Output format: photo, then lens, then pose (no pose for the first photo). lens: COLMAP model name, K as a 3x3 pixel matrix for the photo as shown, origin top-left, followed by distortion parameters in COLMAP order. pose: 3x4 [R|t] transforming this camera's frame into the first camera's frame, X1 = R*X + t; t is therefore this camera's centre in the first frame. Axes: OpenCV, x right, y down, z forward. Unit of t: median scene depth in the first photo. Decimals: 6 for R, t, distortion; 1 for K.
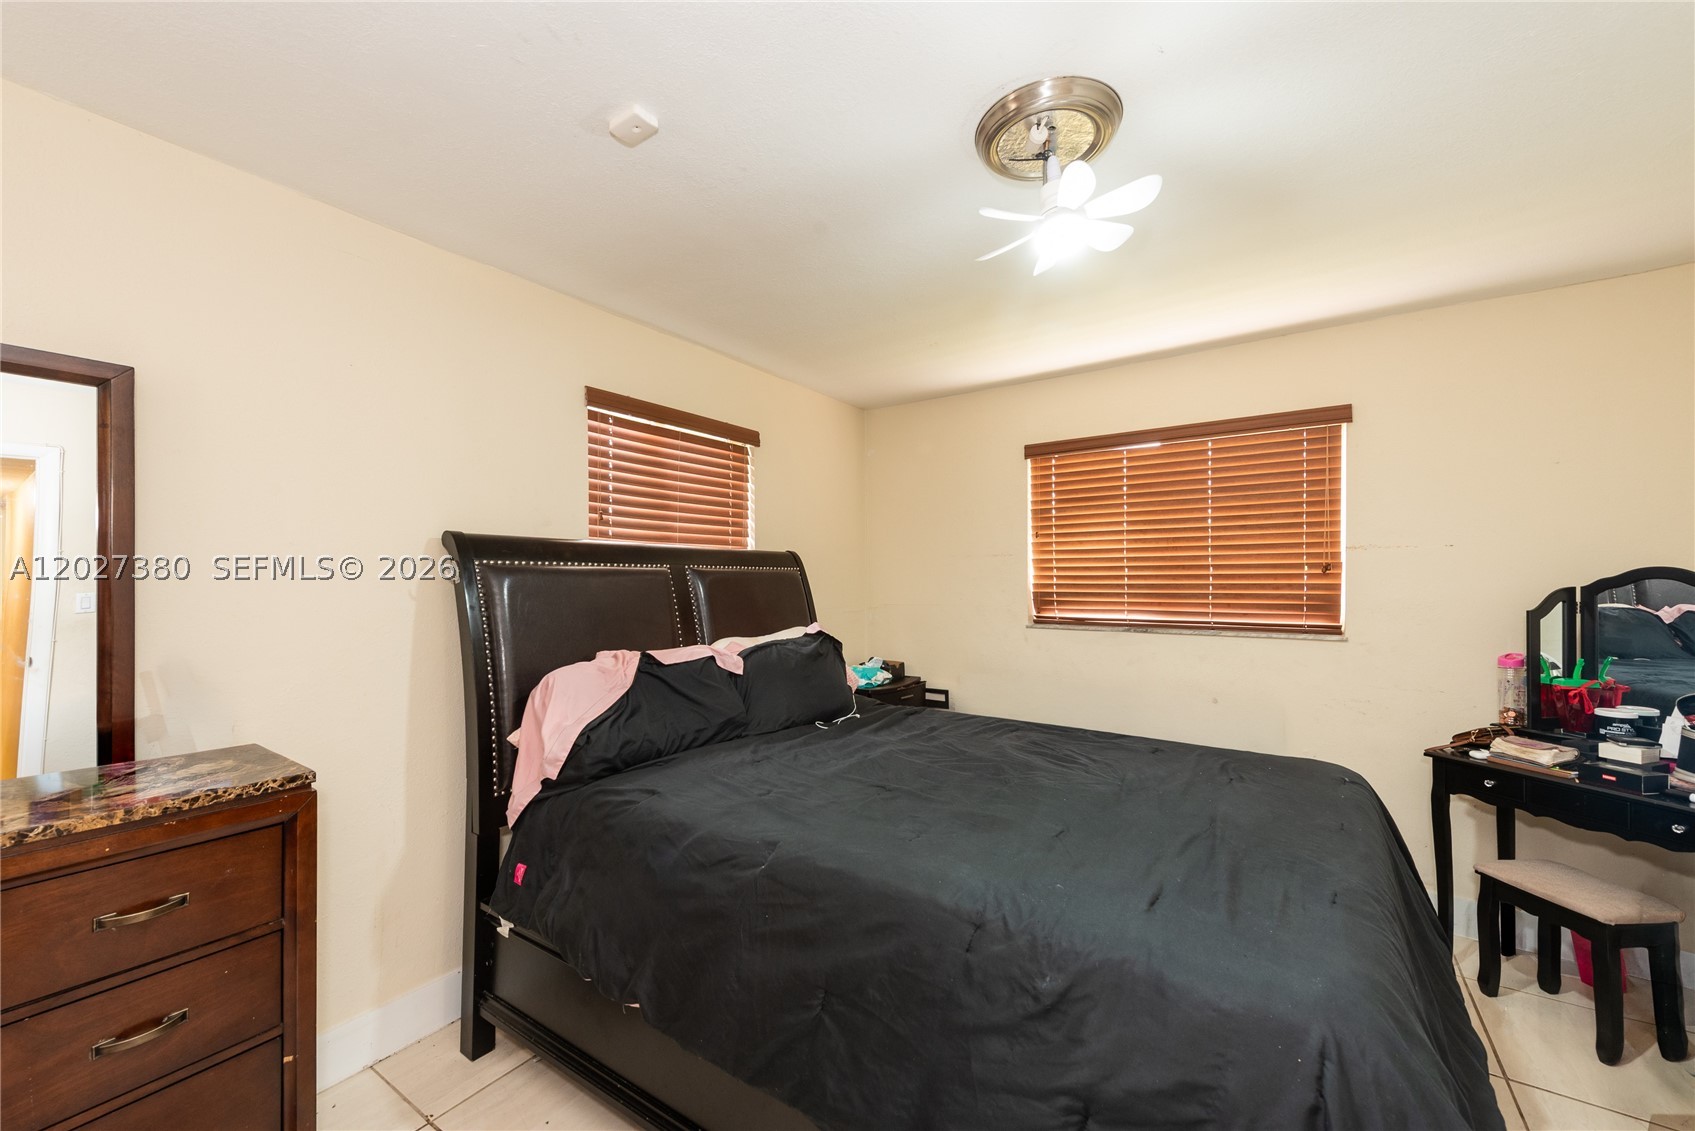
lens RADIAL K [[669.5, 0, 842.7], [0, 669.5, 573.7], [0, 0, 1]] dist [0.013729, -0.000401]
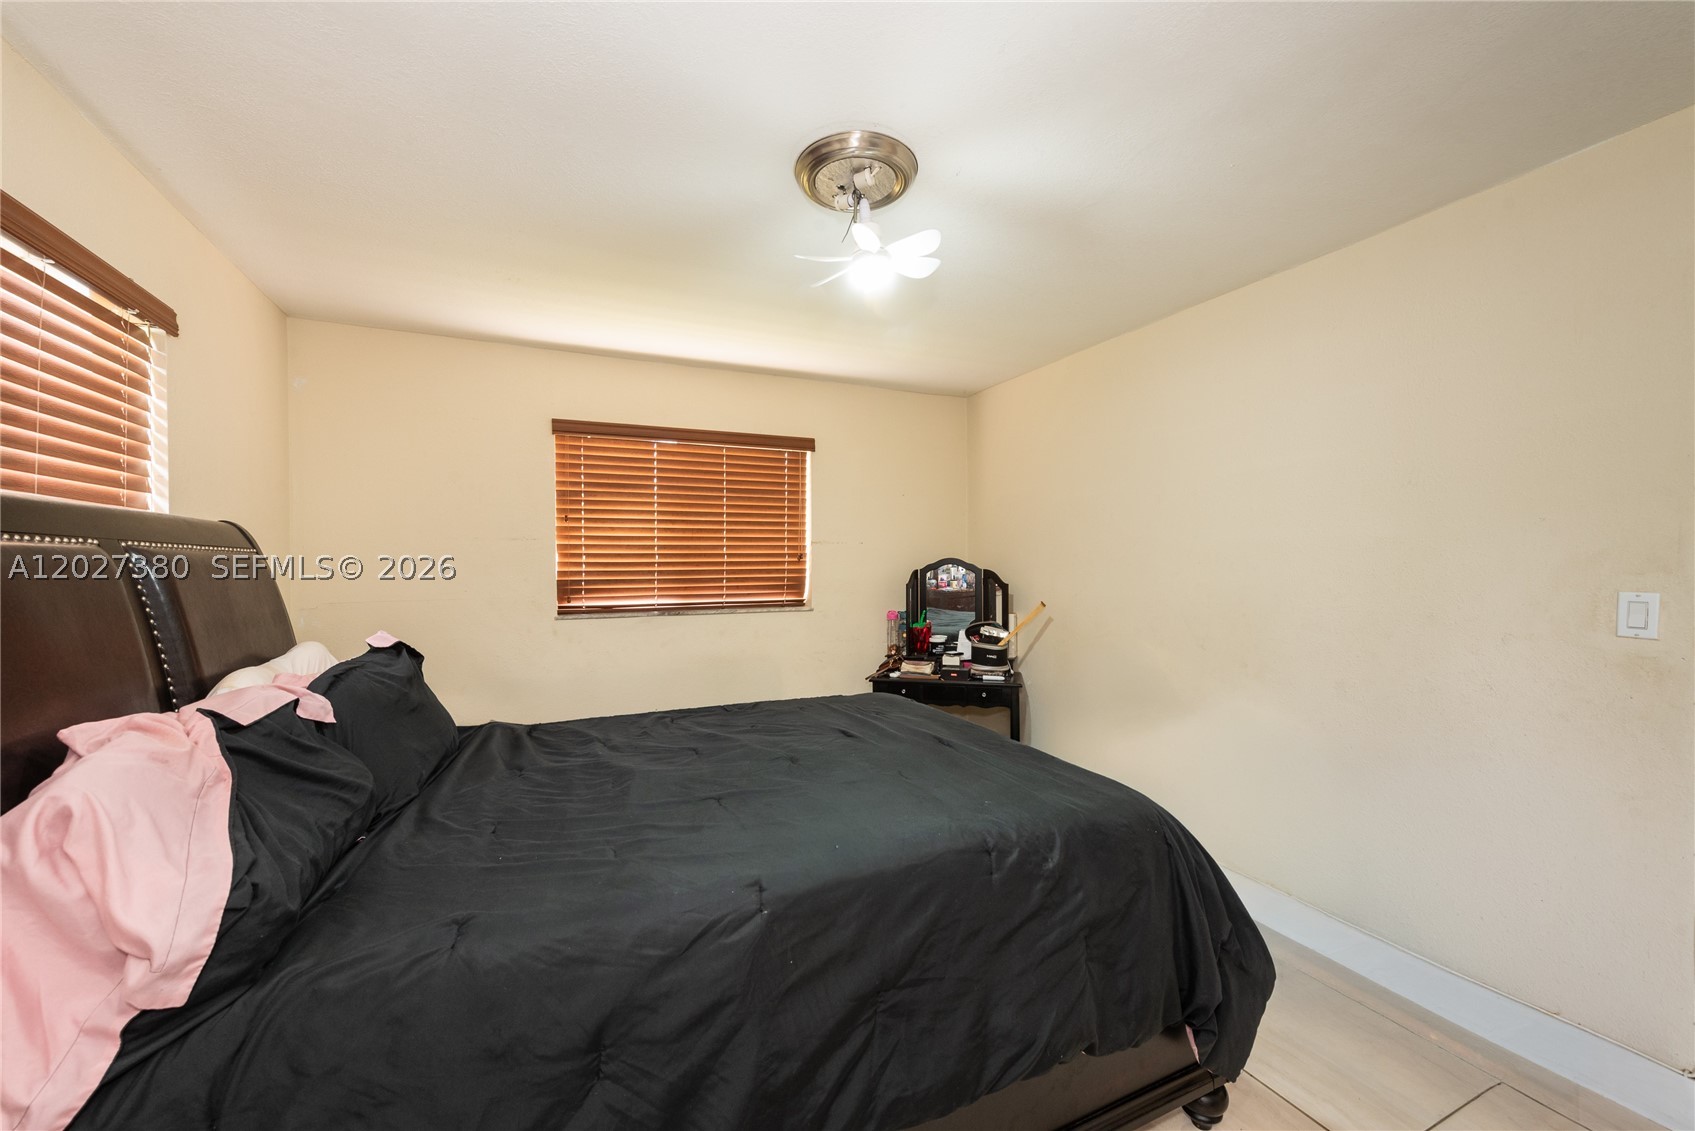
lens RADIAL K [[669.5, 0, 849.6], [0, 669.5, 561.2], [0, 0, 1]] dist [0.013729, -0.000401]
pose [[0.505364, 0.003577, 0.862899, -0.352389], [-0.002286, 0.999993, -0.002806, 0.003133], [-0.862903, -0.000554, 0.505369, 0.221524]]
